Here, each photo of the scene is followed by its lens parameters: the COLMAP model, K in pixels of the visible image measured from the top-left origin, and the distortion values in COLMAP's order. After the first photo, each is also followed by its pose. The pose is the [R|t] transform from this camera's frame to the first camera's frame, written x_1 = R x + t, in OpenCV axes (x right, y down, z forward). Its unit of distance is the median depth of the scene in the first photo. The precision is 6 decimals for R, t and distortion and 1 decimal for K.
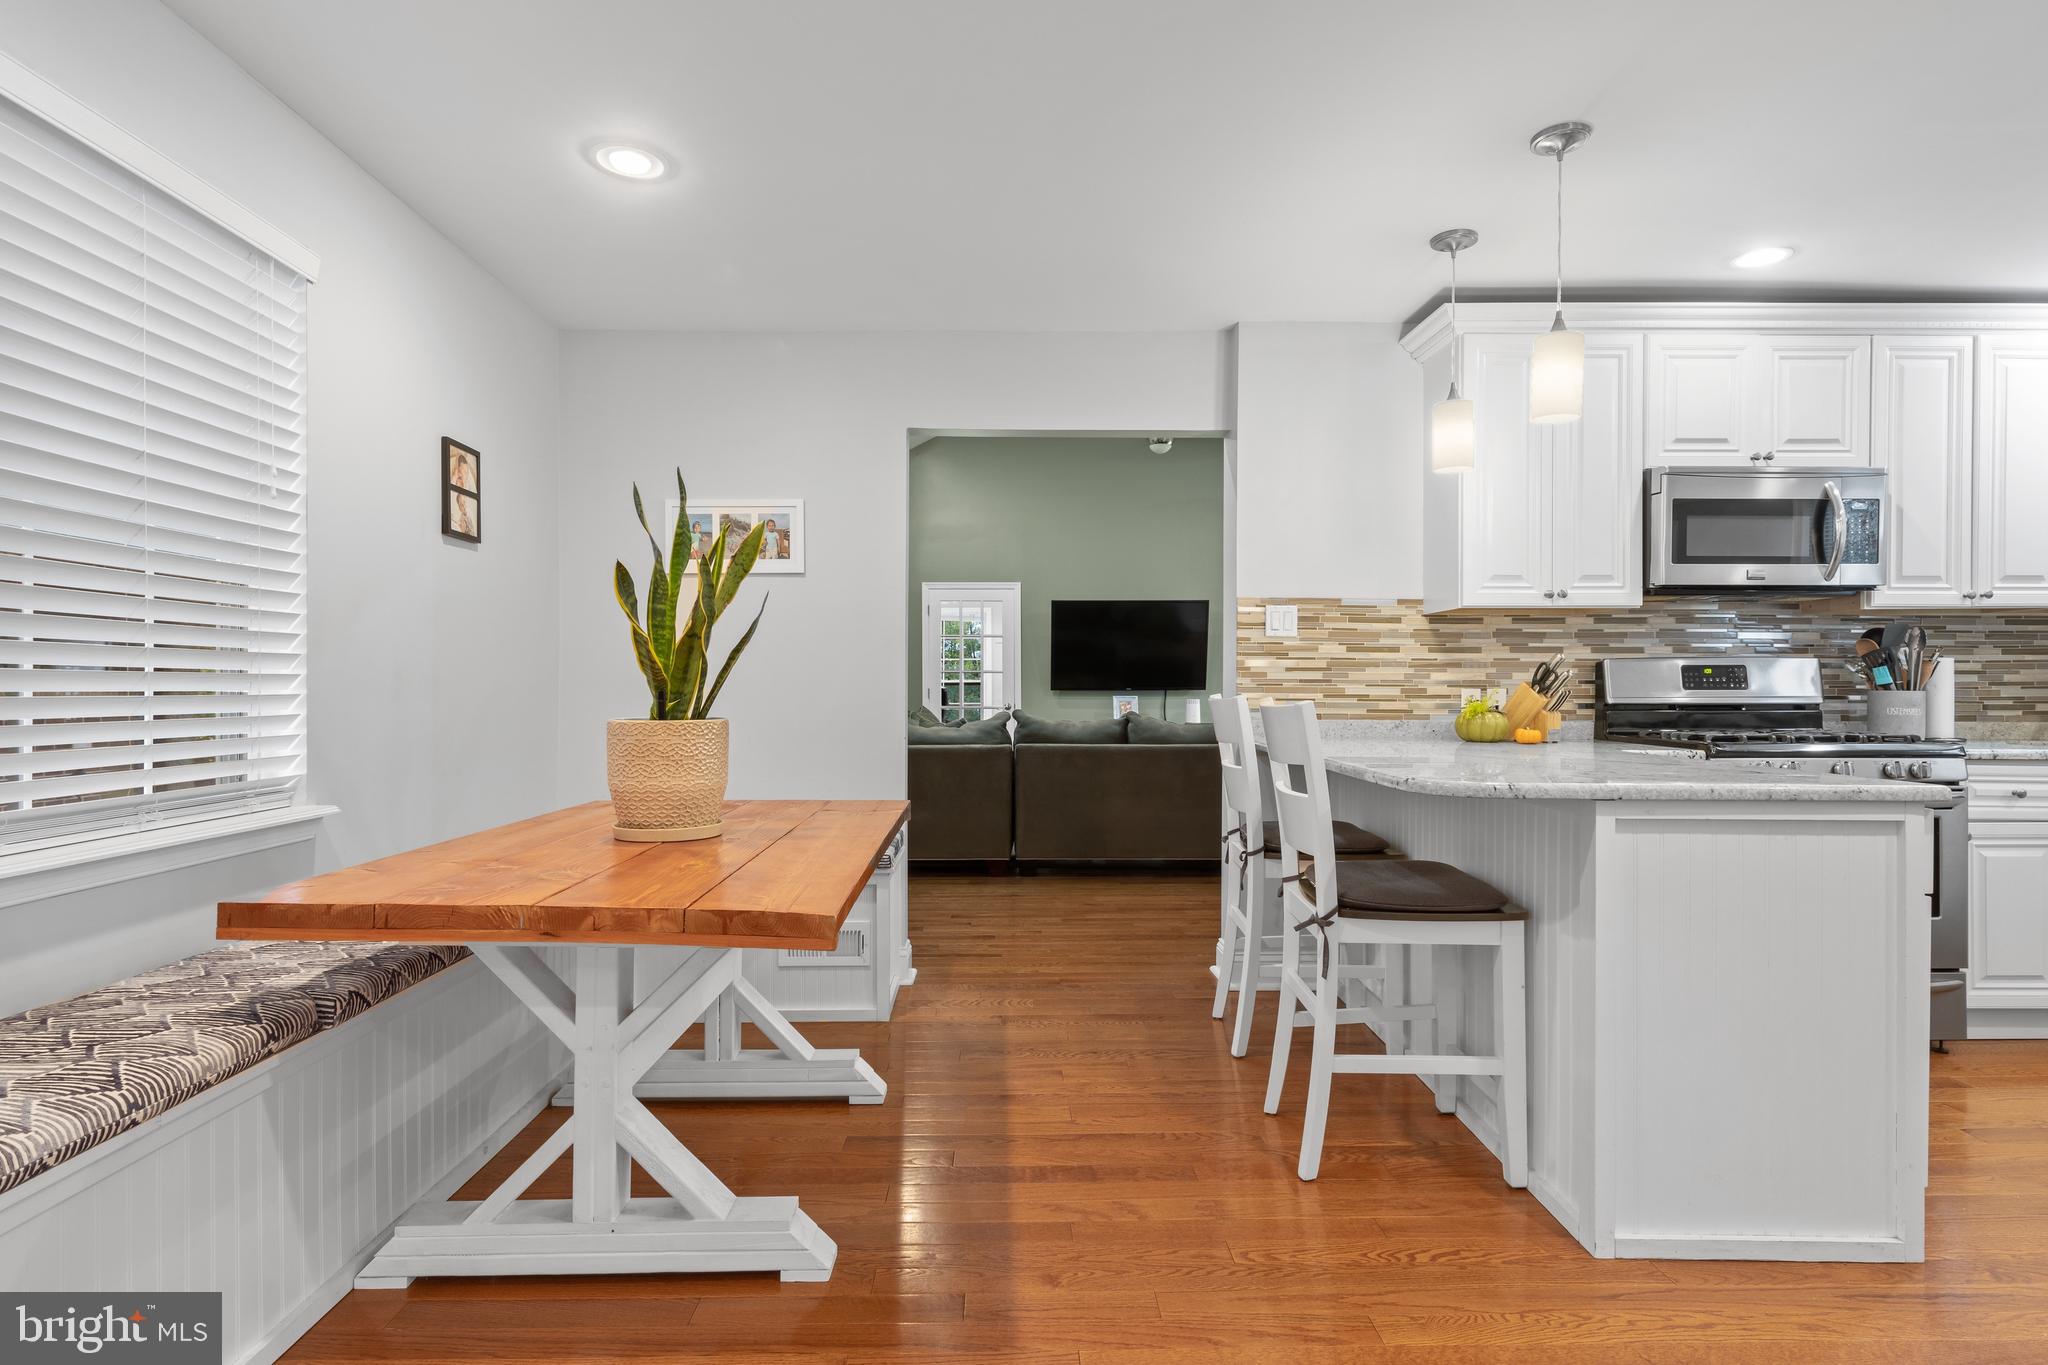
lens RADIAL K [[1041.3, 0, 1023.6], [0, 1041.3, 691.6], [0, 0, 1]] dist [0.010676, -0.000523]
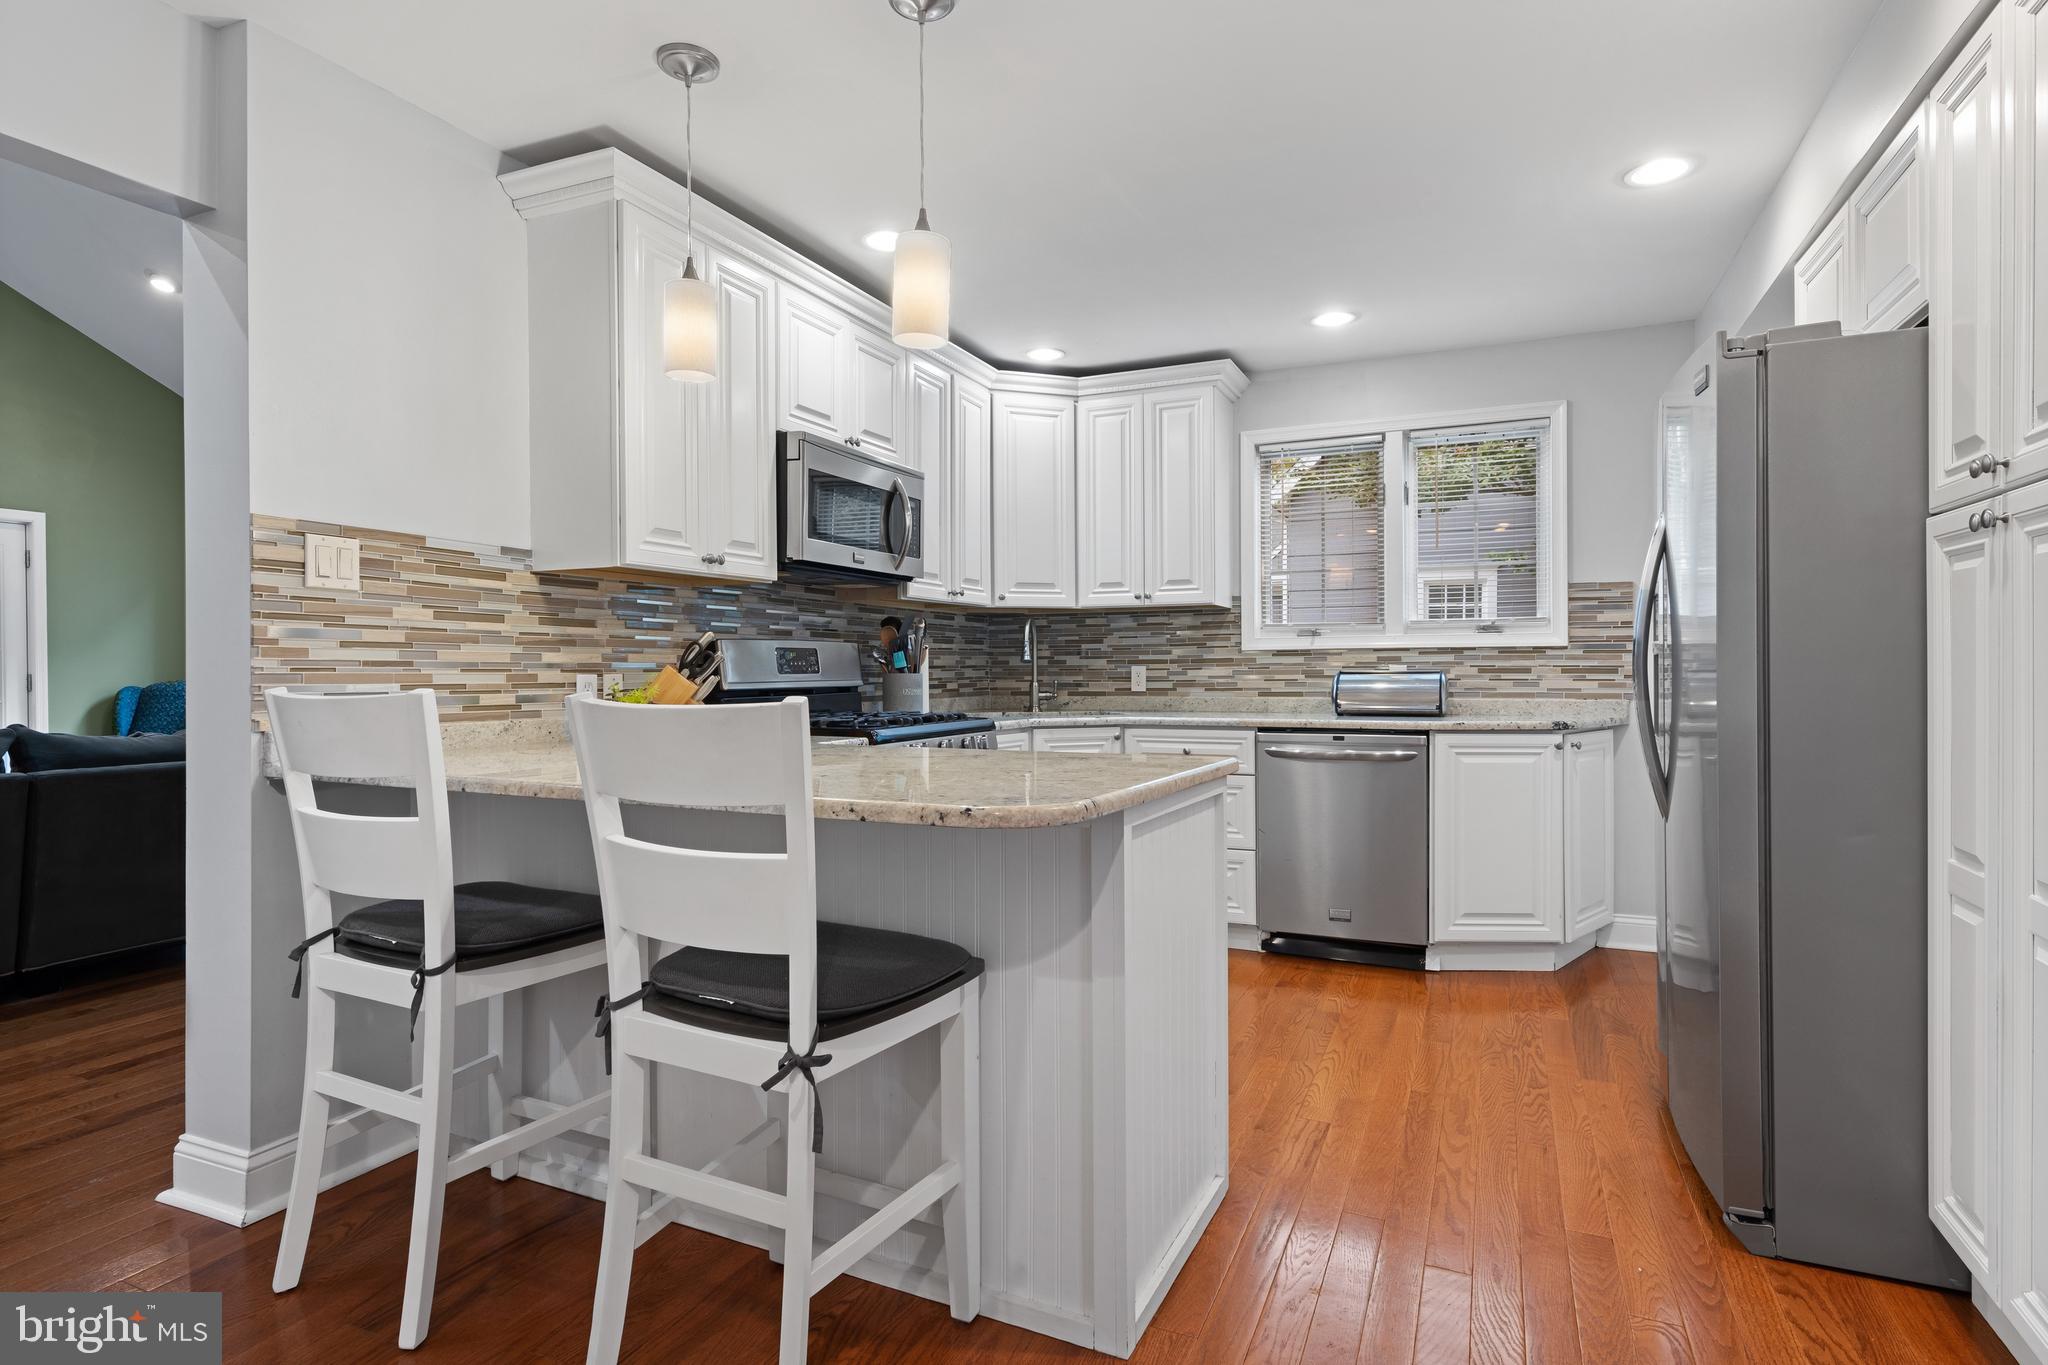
lens RADIAL K [[1059.7, 0, 1030.5], [0, 1059.7, 672.0], [0, 0, 1]] dist [0.007779, -0.000865]
pose [[0.427874, -0.004896, 0.903825, -0.138620], [0.007849, 0.999968, 0.001701, -0.003299], [-0.903804, 0.006366, 0.427899, 0.400147]]
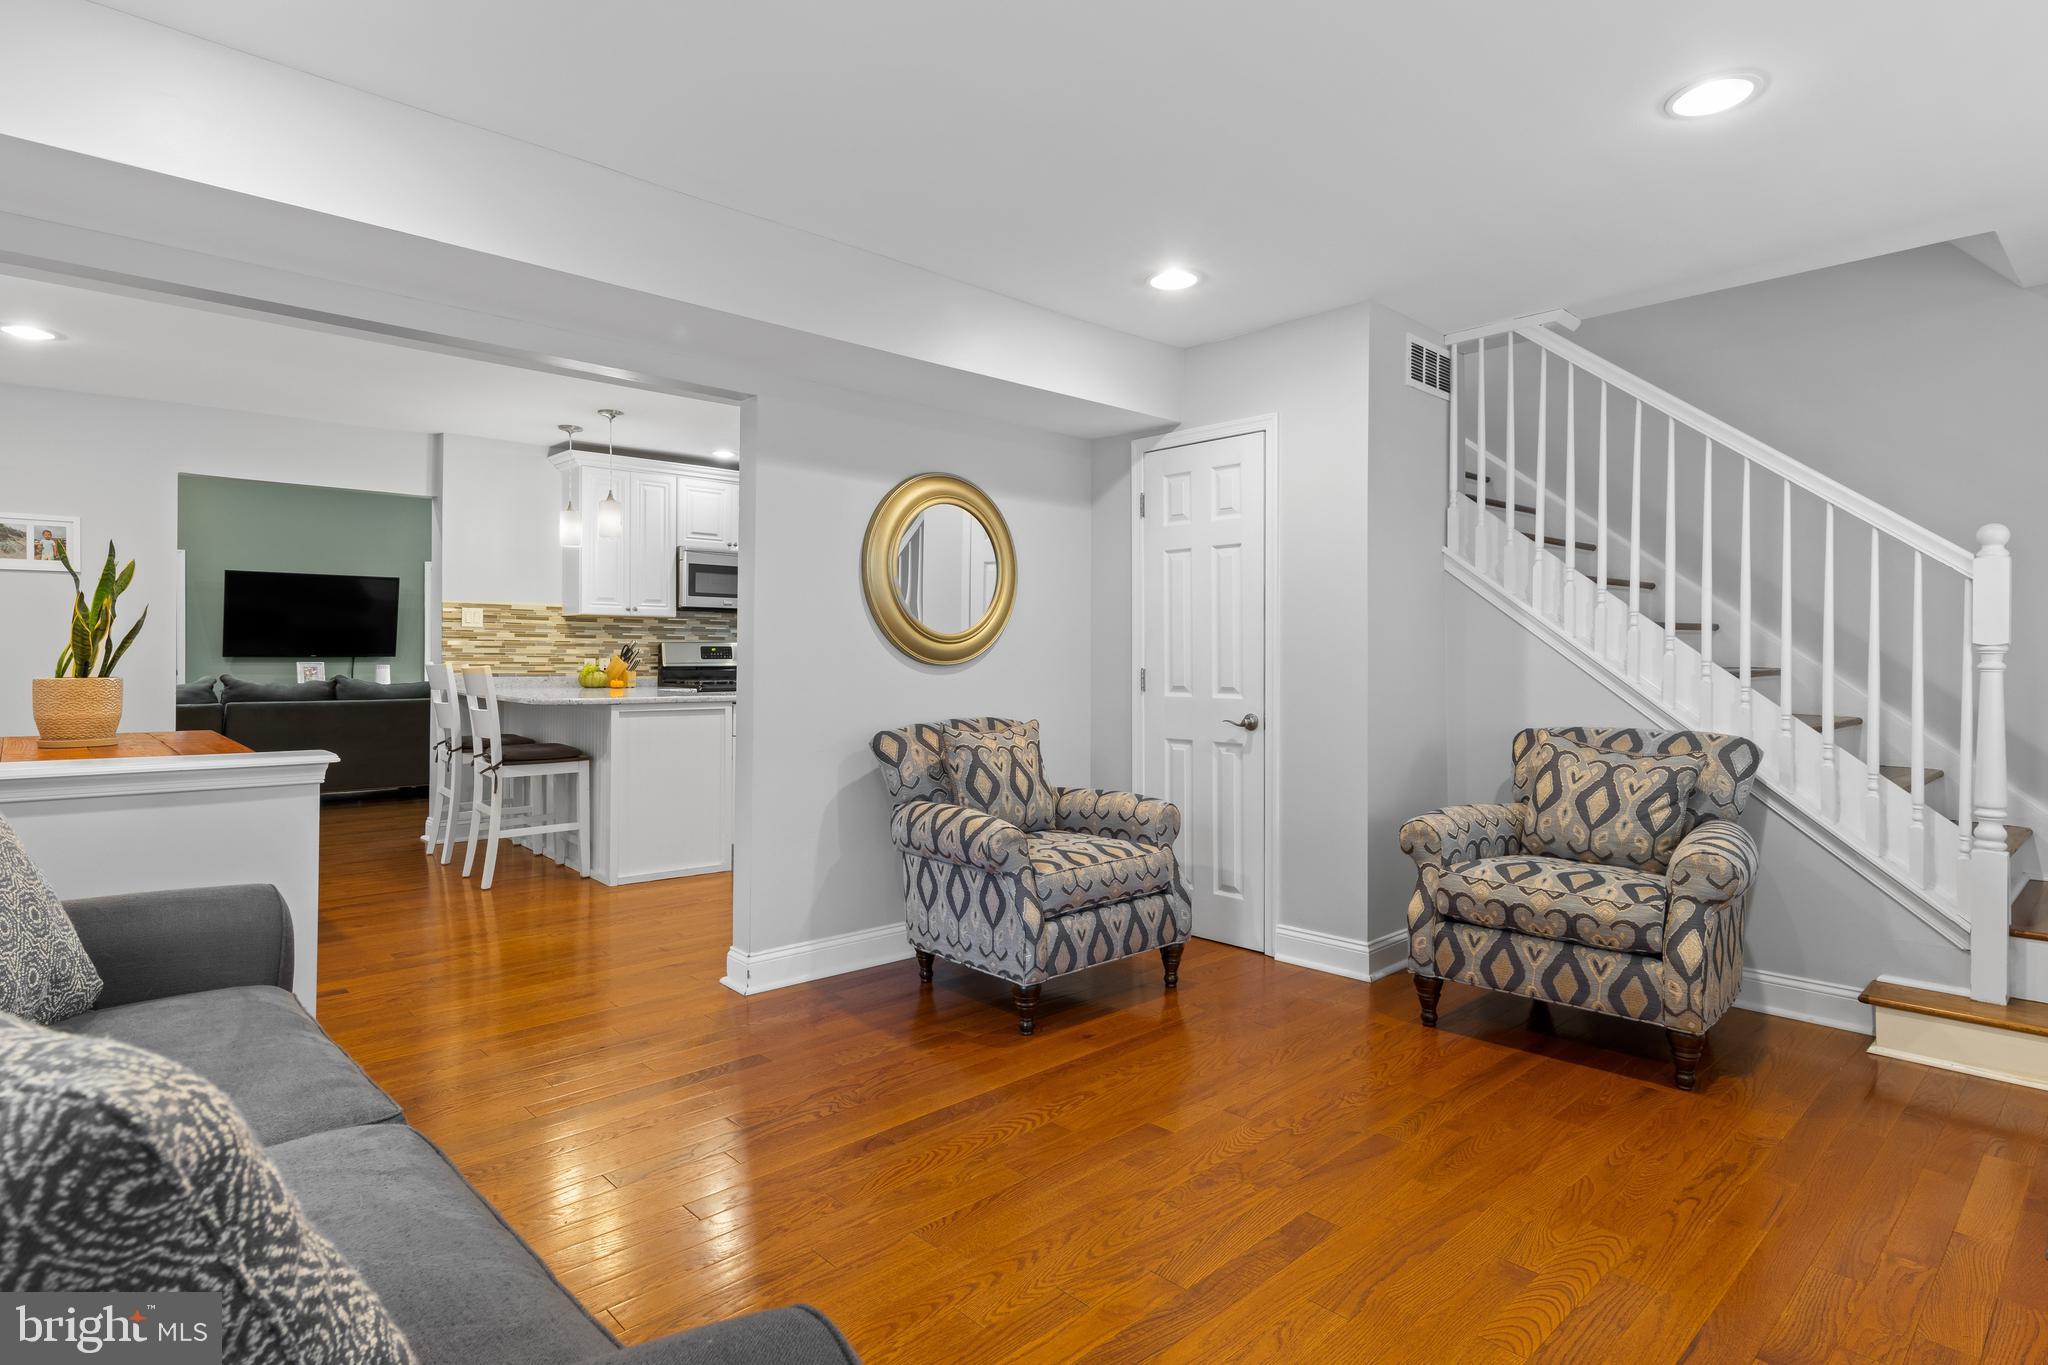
lens RADIAL K [[1064.3, 0, 1033.5], [0, 1064.3, 653.6], [0, 0, 1]] dist [0.009538, -0.000671]
pose [[0.744657, 0.003882, 0.667436, -0.230733], [-0.002086, 0.999992, -0.003489, -0.006738], [-0.667444, 0.001206, 0.744659, -0.898544]]
